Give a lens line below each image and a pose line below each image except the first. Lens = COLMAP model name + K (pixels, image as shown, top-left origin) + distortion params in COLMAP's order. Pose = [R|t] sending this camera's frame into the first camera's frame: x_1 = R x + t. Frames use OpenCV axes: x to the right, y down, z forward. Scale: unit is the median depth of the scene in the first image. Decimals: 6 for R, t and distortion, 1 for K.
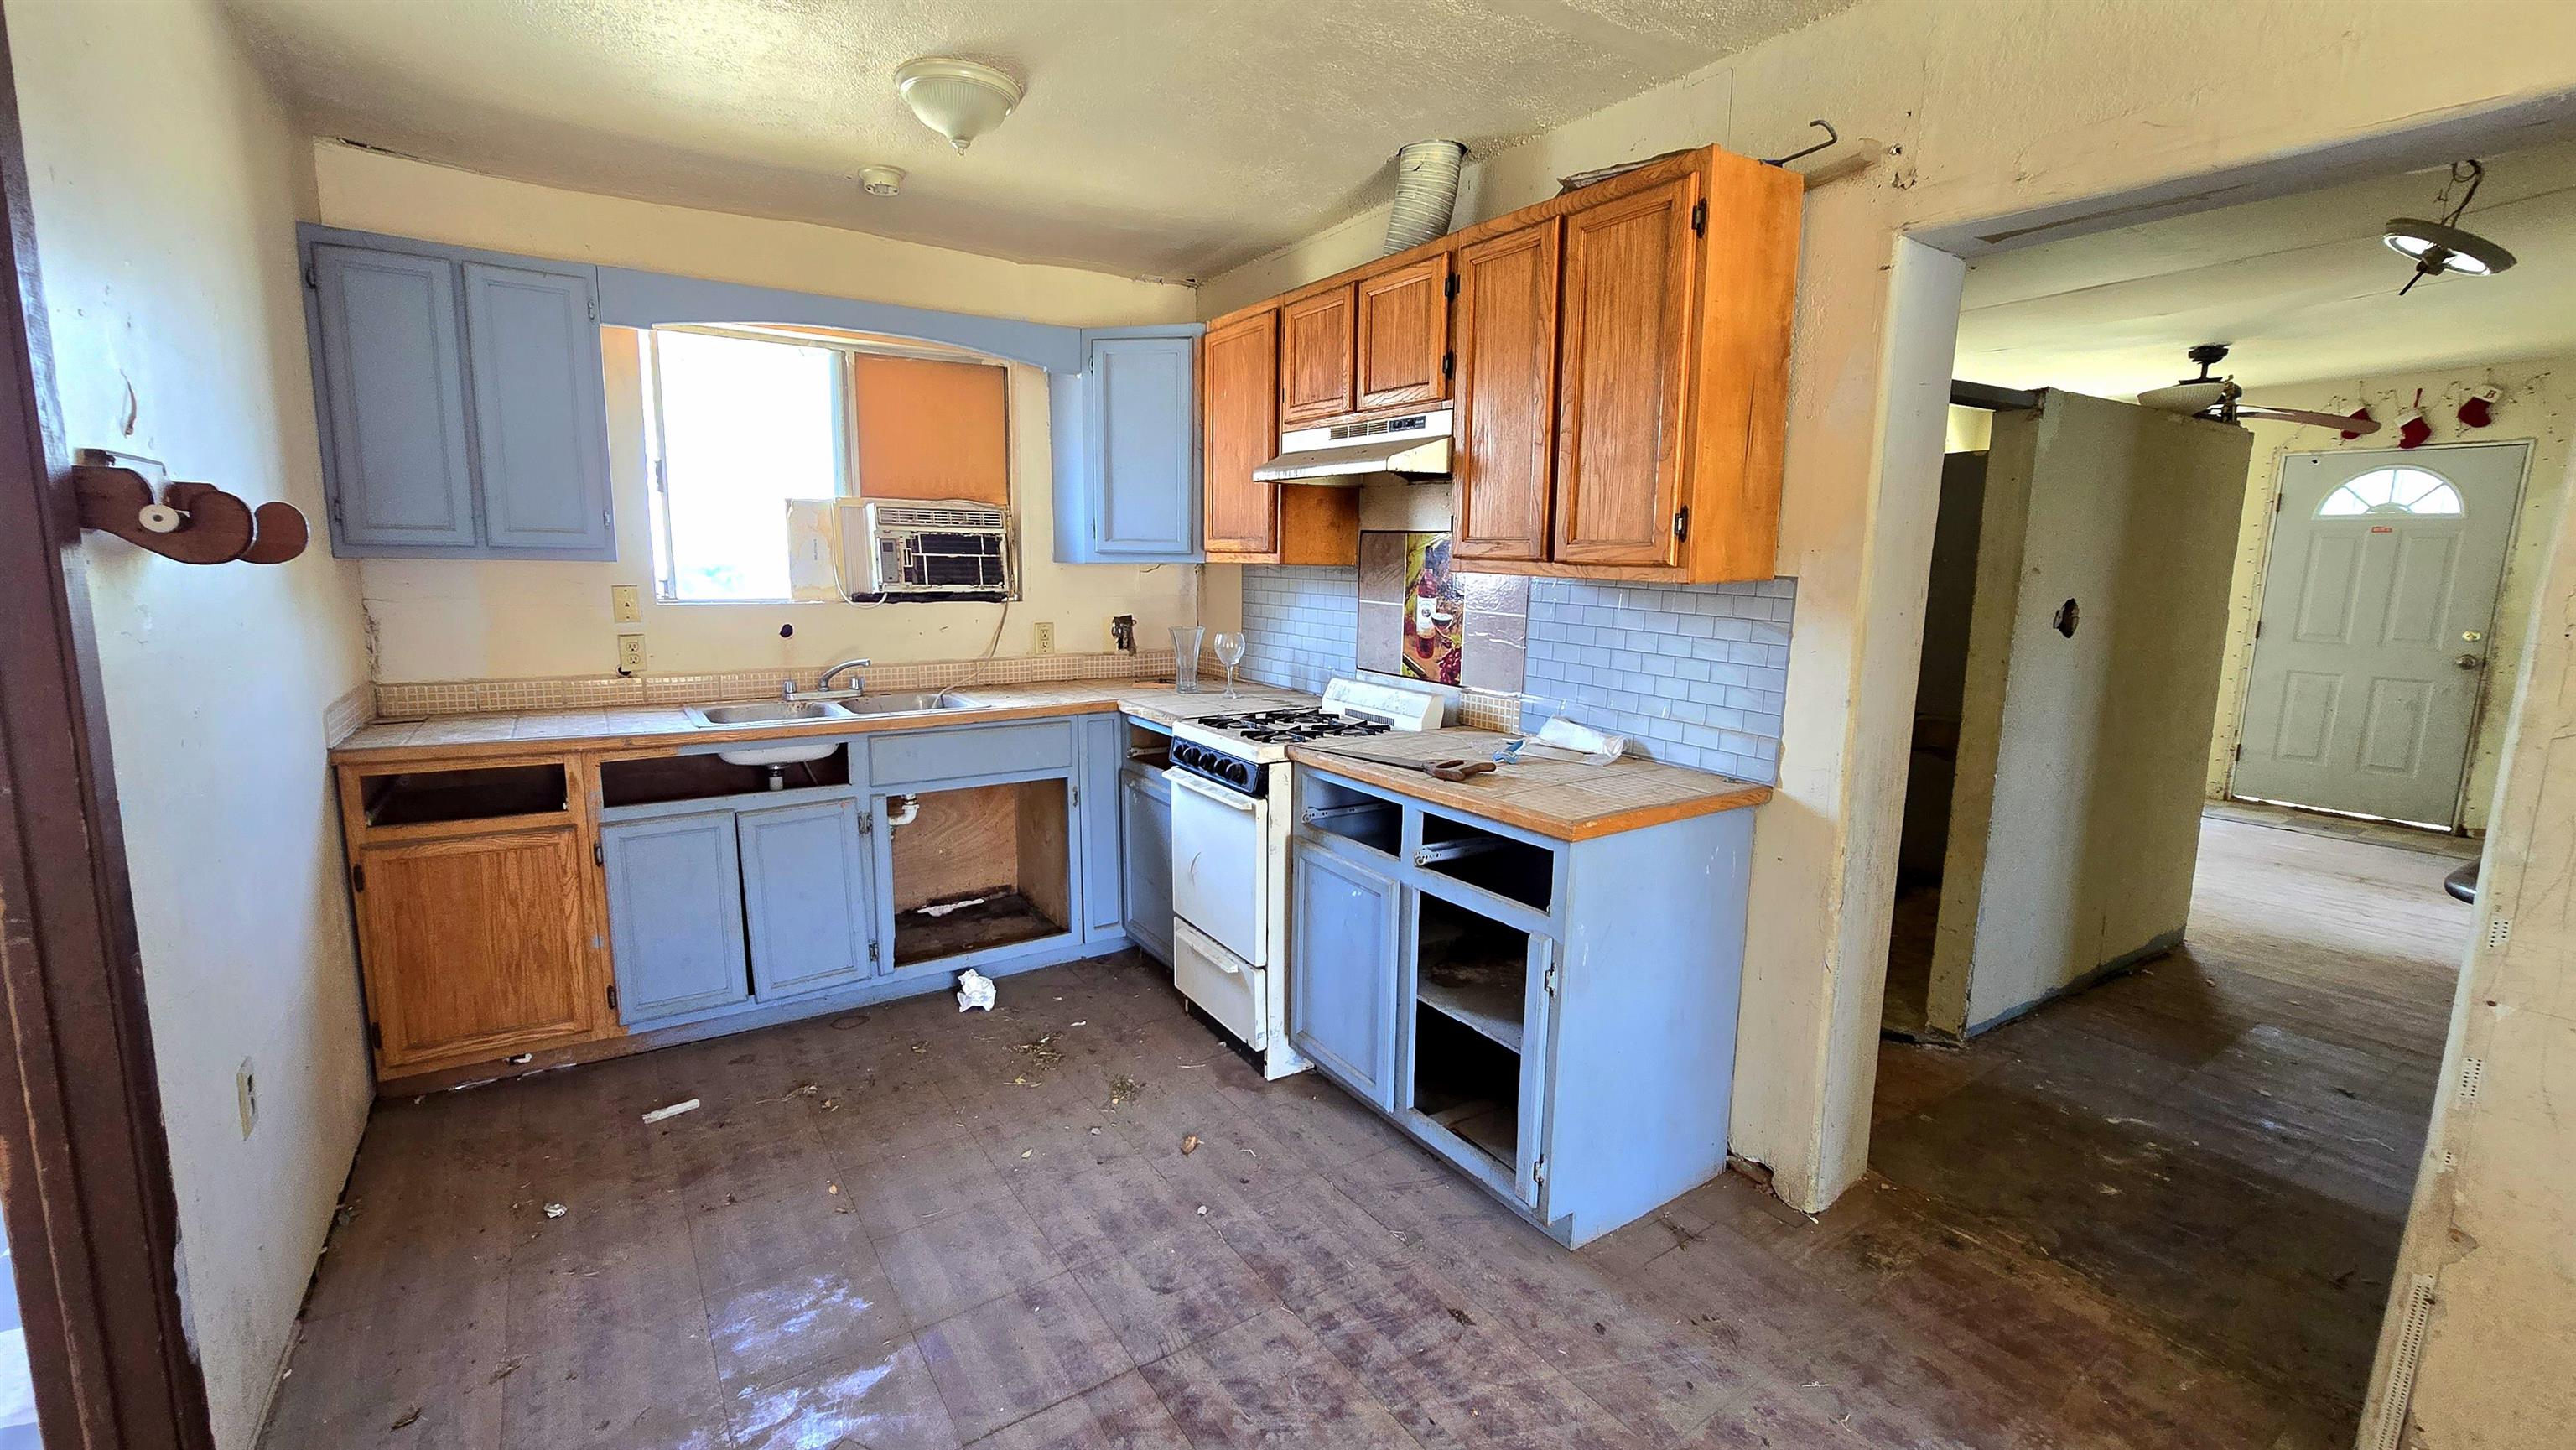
lens RADIAL K [[1026.3, 0, 1266.0], [0, 1026.3, 714.3], [0, 0, 1]] dist [-0.003594, -0.000156]
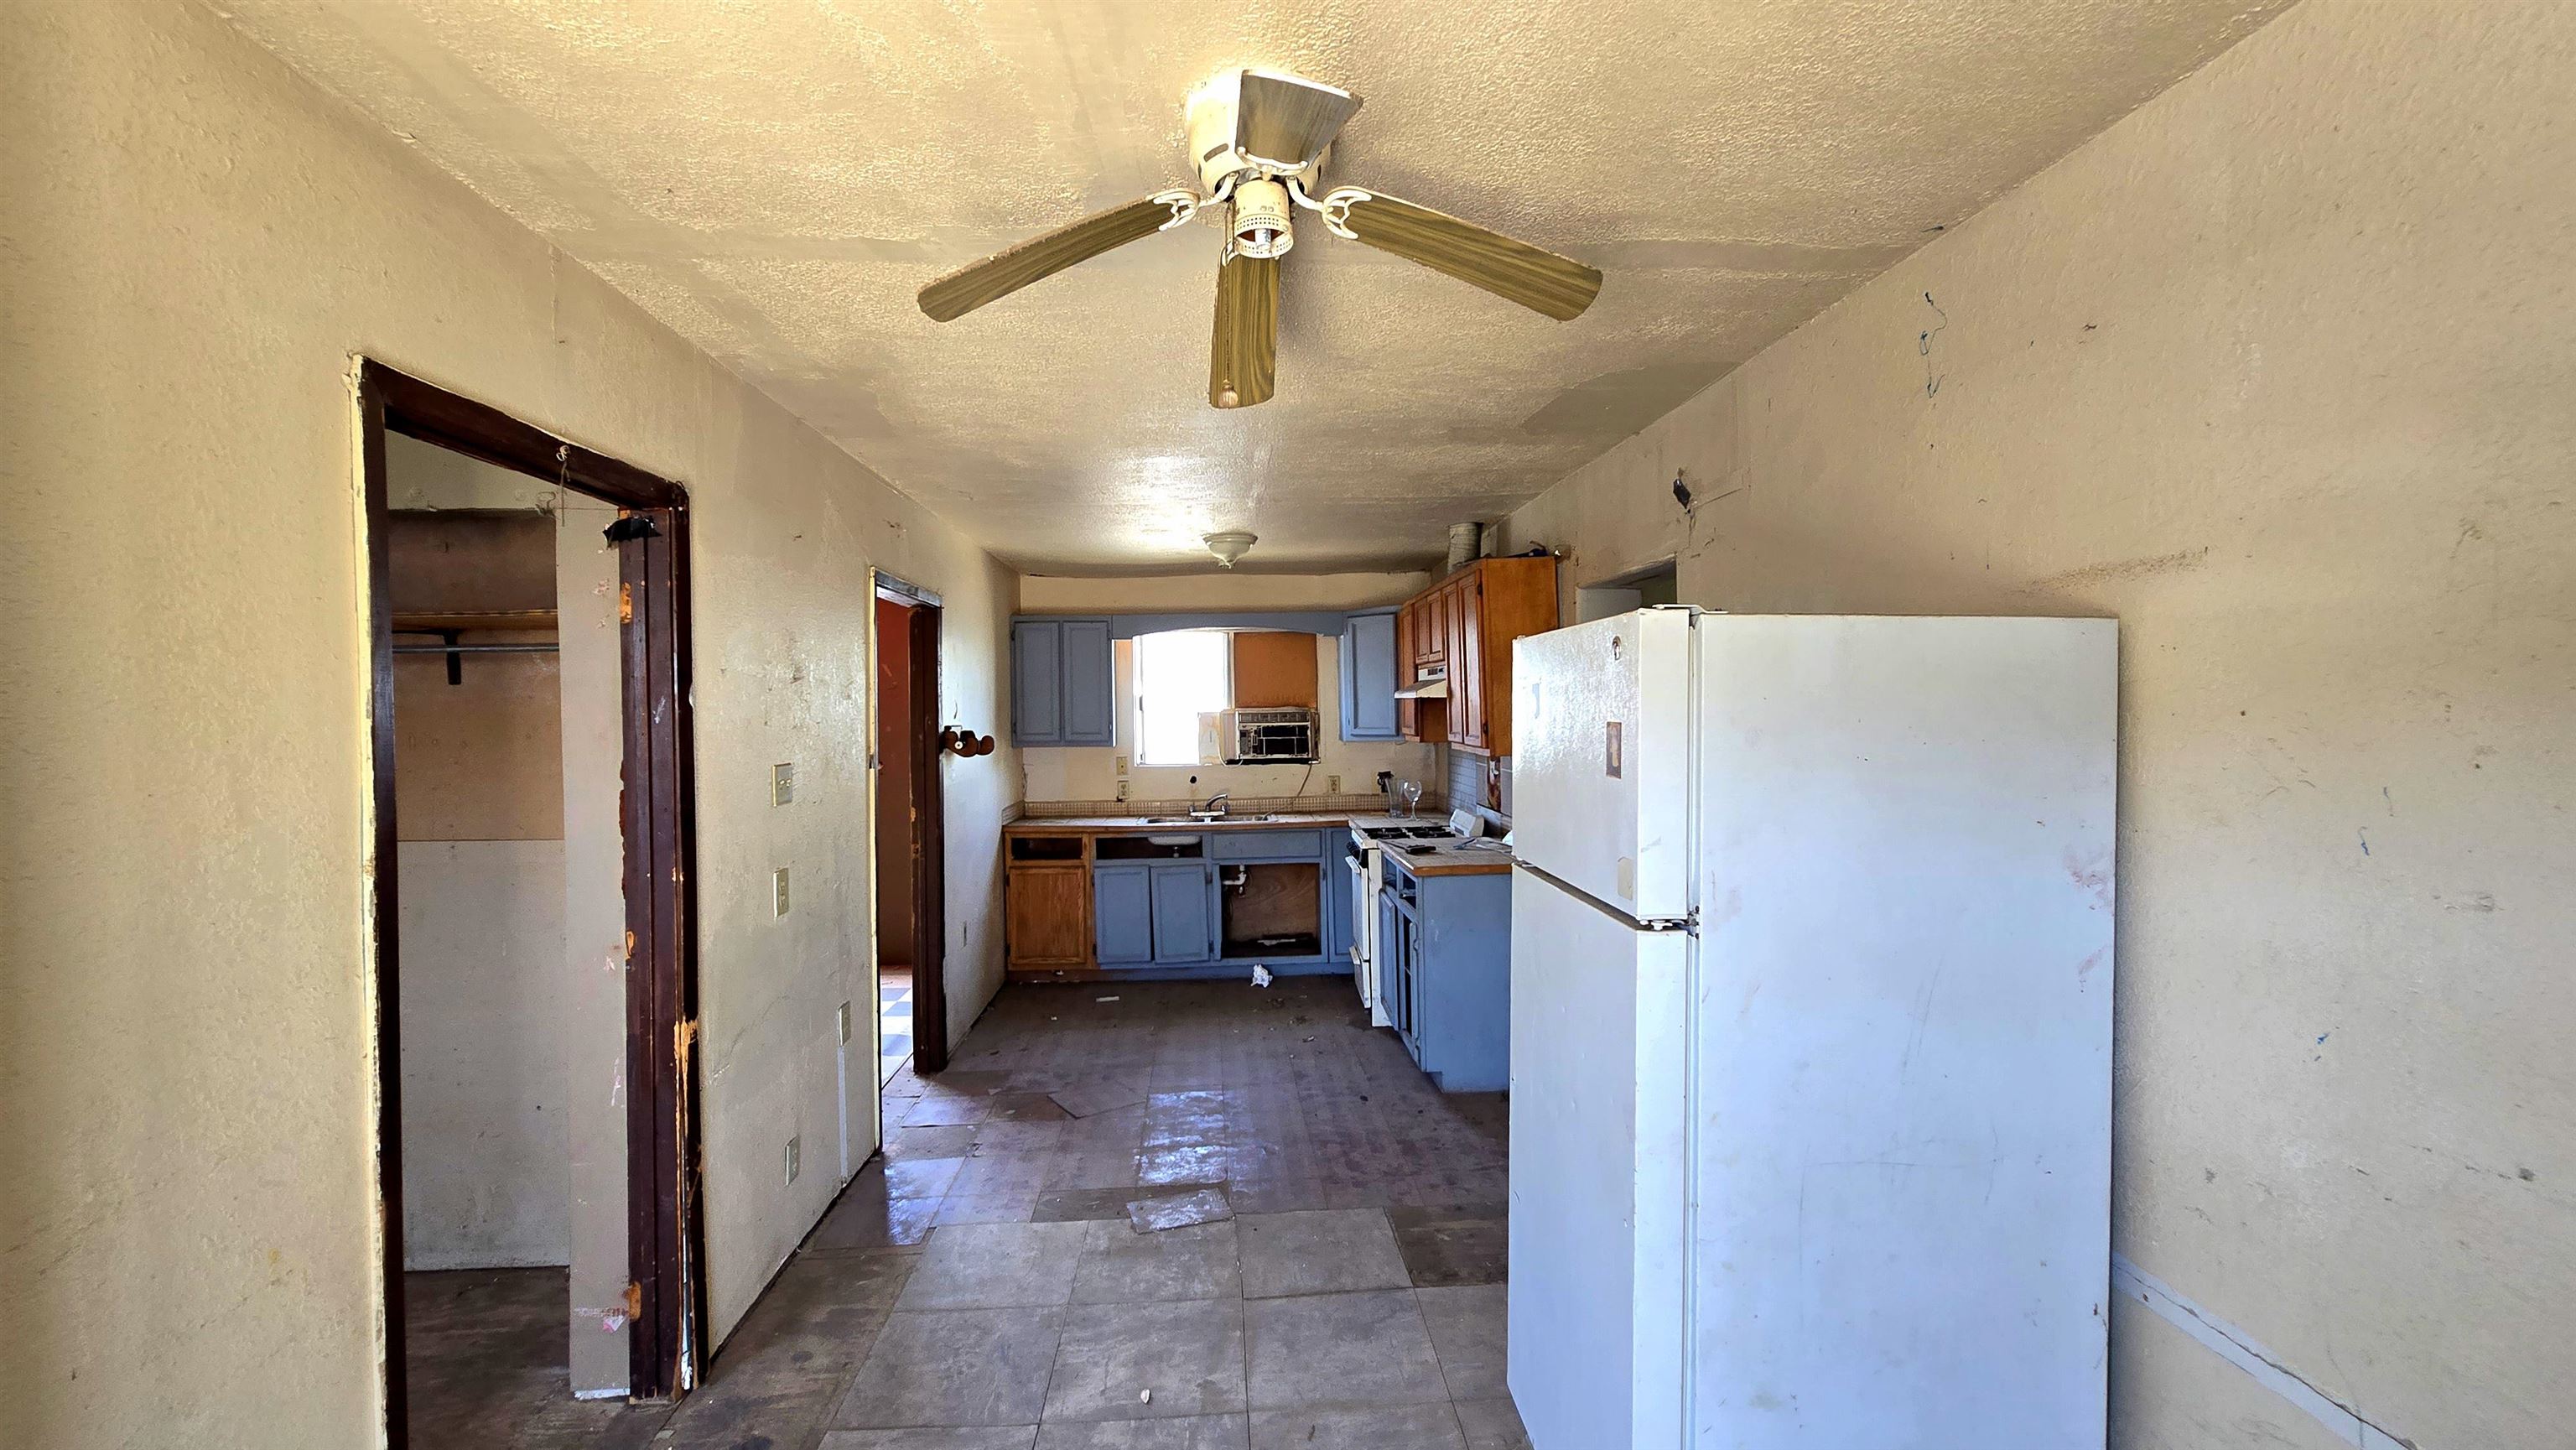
lens RADIAL K [[1026.3, 0, 1299.4], [0, 1026.3, 726.5], [0, 0, 1]] dist [-0.003594, -0.000156]
pose [[0.875928, -0.020843, -0.481991, 0.703182], [-0.045719, 0.990984, -0.125939, 0.058532], [0.480270, 0.132350, 0.867078, -0.643689]]
